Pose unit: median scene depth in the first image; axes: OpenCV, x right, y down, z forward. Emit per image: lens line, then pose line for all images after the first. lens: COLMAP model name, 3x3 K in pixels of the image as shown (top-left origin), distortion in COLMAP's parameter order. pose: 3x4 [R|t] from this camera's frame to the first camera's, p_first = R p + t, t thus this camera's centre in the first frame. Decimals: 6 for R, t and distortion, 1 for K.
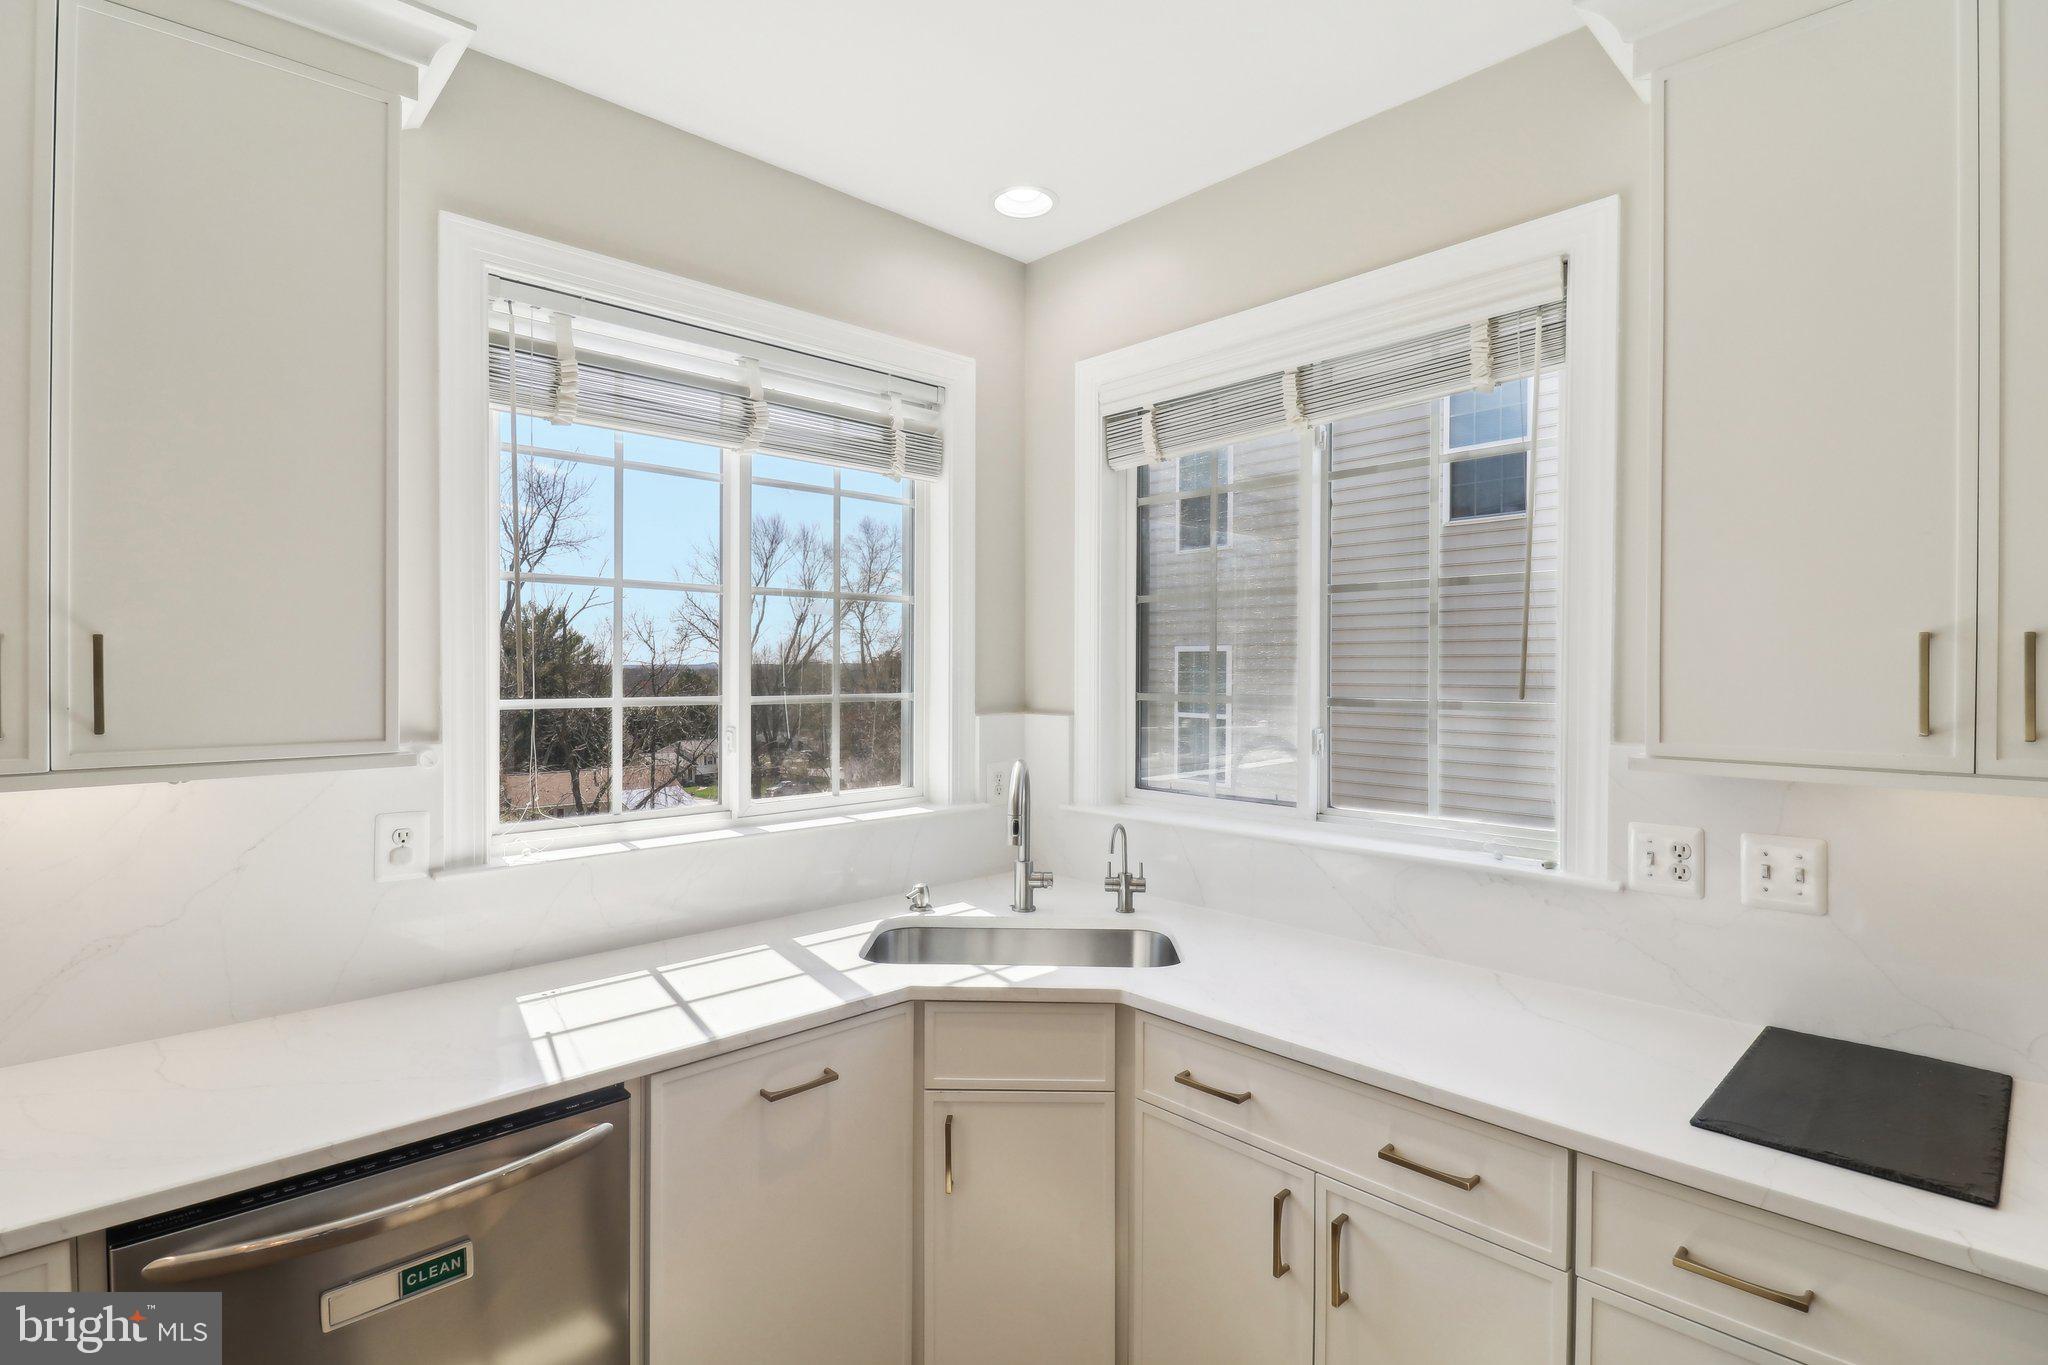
lens RADIAL K [[985.6, 0, 1014.6], [0, 985.6, 677.9], [0, 0, 1]] dist [0.003643, -0.014456]
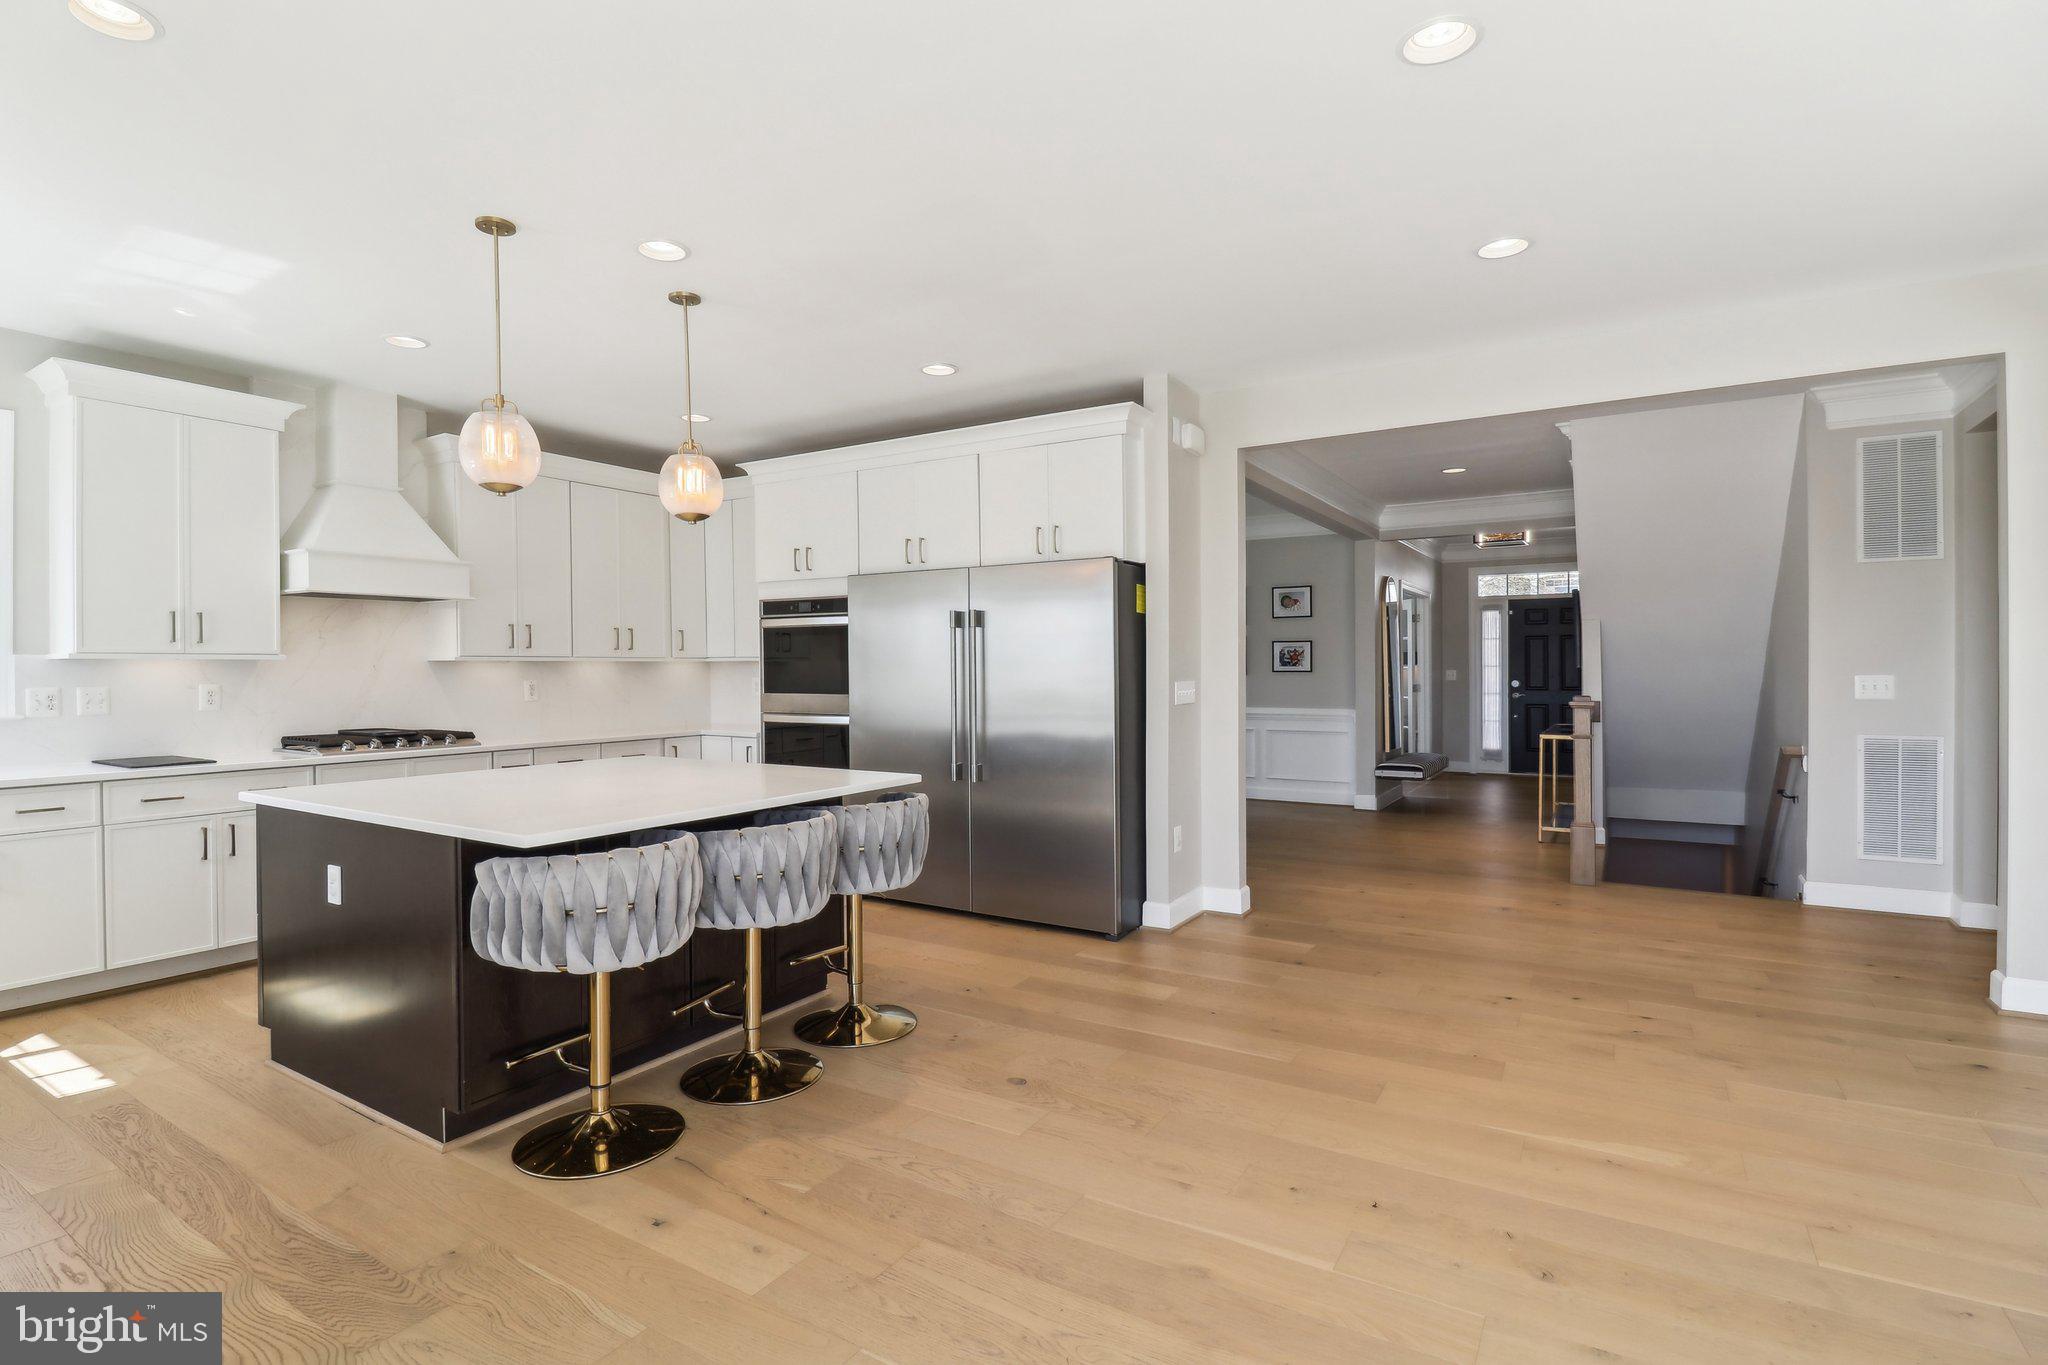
lens RADIAL K [[985.6, 0, 1014.6], [0, 985.6, 677.9], [0, 0, 1]] dist [0.003643, -0.014456]
pose [[-0.252183, -0.010740, 0.967620, -1.689220], [0.014602, 0.999782, 0.014902, 0.096229], [-0.967569, 0.017887, -0.251971, -0.514727]]
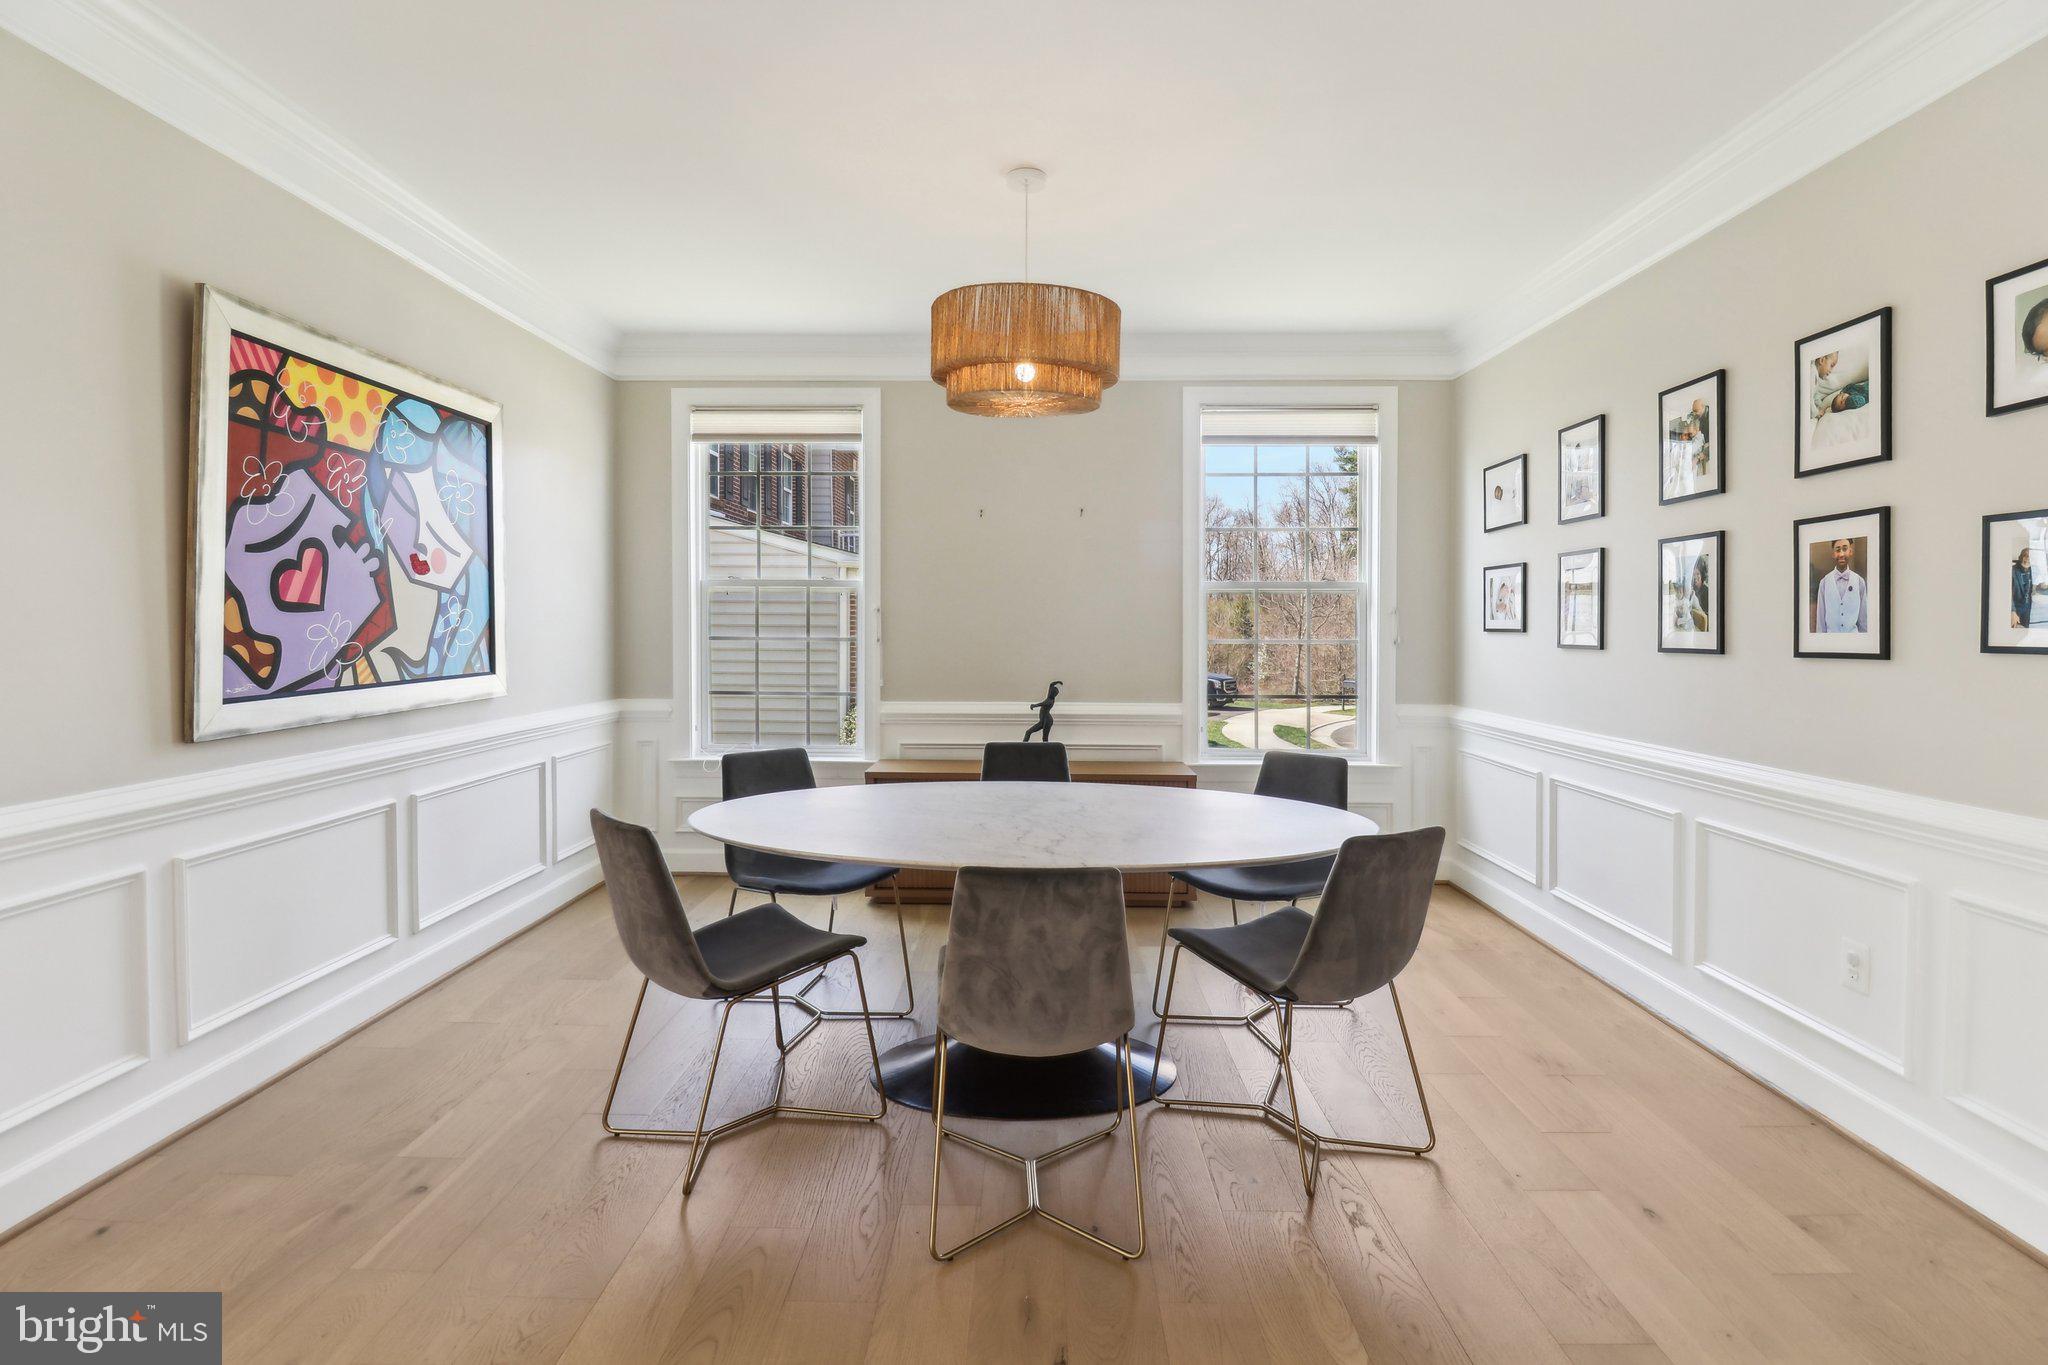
lens RADIAL K [[999.8, 0, 1016.0], [0, 999.8, 637.9], [0, 0, 1]] dist [-0.007221, -0.000872]
pose [[0.706596, -0.003217, 0.707610, 0.717573], [0.003144, 0.999994, 0.001406, 0.130995], [-0.707610, 0.001231, 0.706602, -2.621549]]
